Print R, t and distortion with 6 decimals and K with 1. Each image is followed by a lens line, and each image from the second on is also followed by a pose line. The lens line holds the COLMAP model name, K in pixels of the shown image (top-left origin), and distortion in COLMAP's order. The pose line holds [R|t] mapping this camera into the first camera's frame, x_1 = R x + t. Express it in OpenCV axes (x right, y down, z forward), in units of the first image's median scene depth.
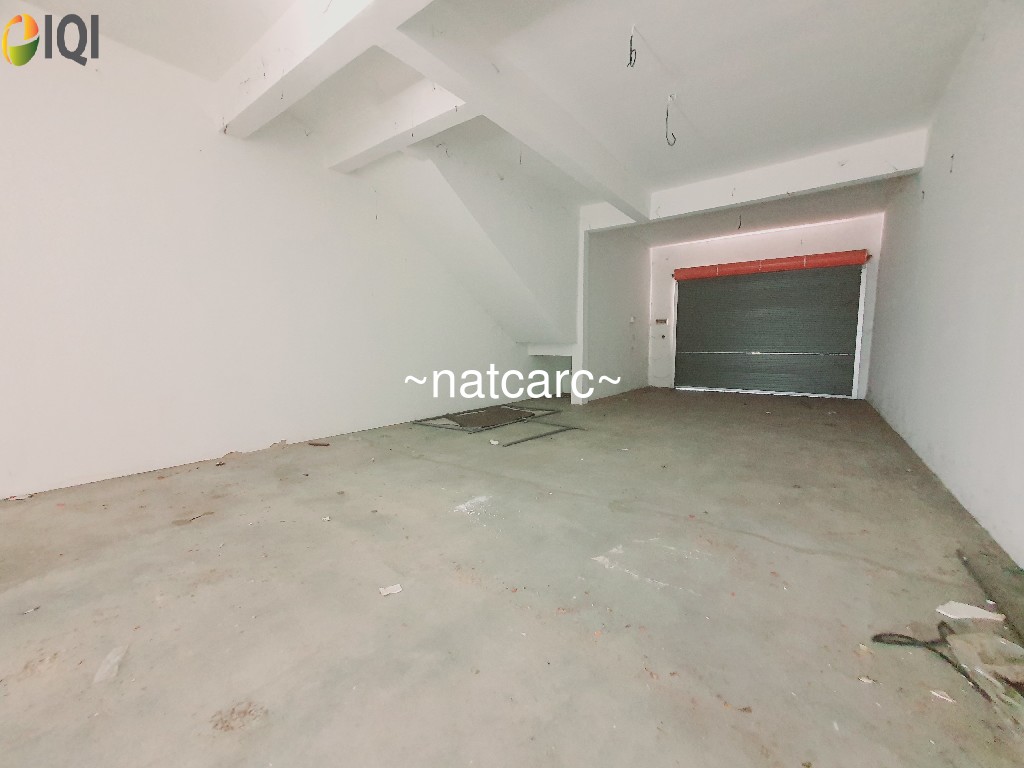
lens RADIAL K [[407.1, 0, 513.6], [0, 407.1, 381.6], [0, 0, 1]] dist [-0.000276, -0.000196]
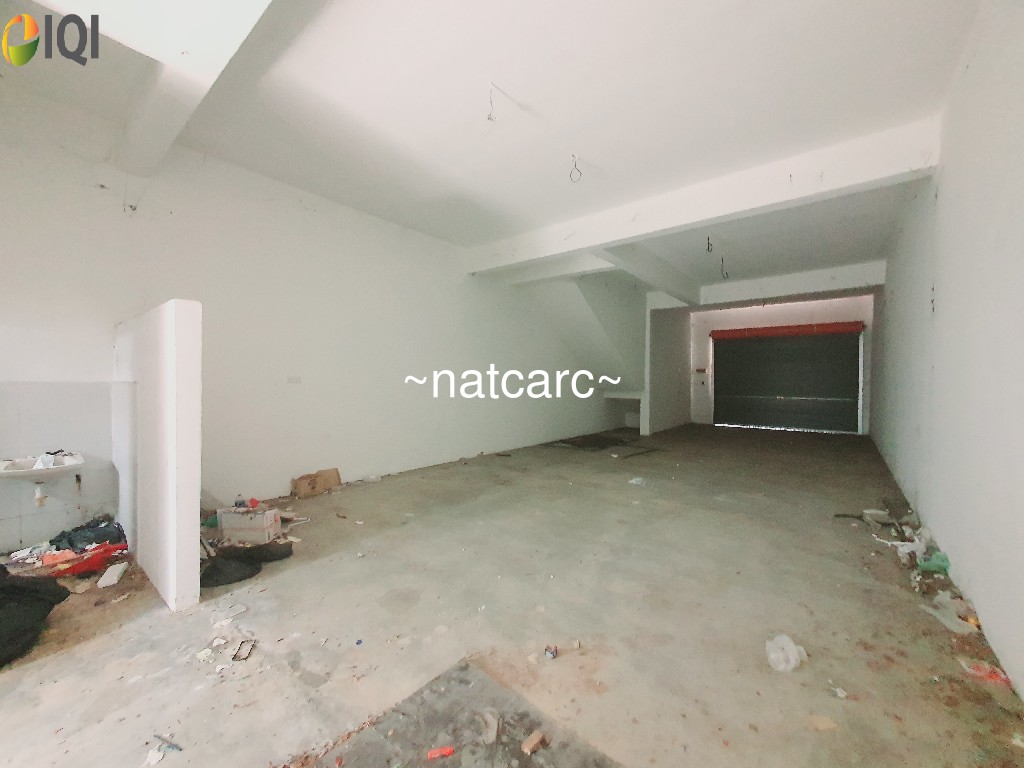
lens RADIAL K [[407.1, 0, 513.6], [0, 407.1, 381.6], [0, 0, 1]] dist [-0.000276, -0.000196]
pose [[0.999196, 0.009479, -0.038967, -0.218647], [-0.012865, 0.996073, -0.087593, 0.003477], [0.037983, 0.088023, 0.995394, -0.353512]]
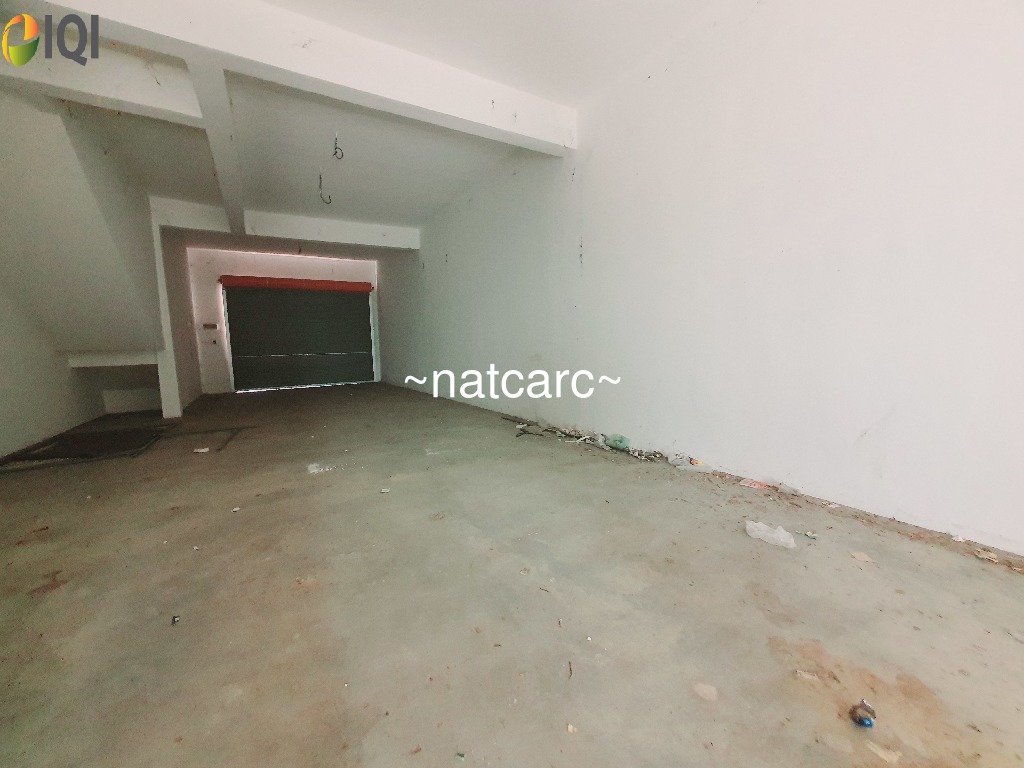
lens RADIAL K [[407.1, 0, 513.6], [0, 407.1, 381.6], [0, 0, 1]] dist [-0.000276, -0.000196]
pose [[0.369398, -0.099026, 0.923980, -0.373669], [0.111291, 0.991864, 0.061809, 0.005619], [-0.922583, 0.079999, 0.377413, -0.035338]]
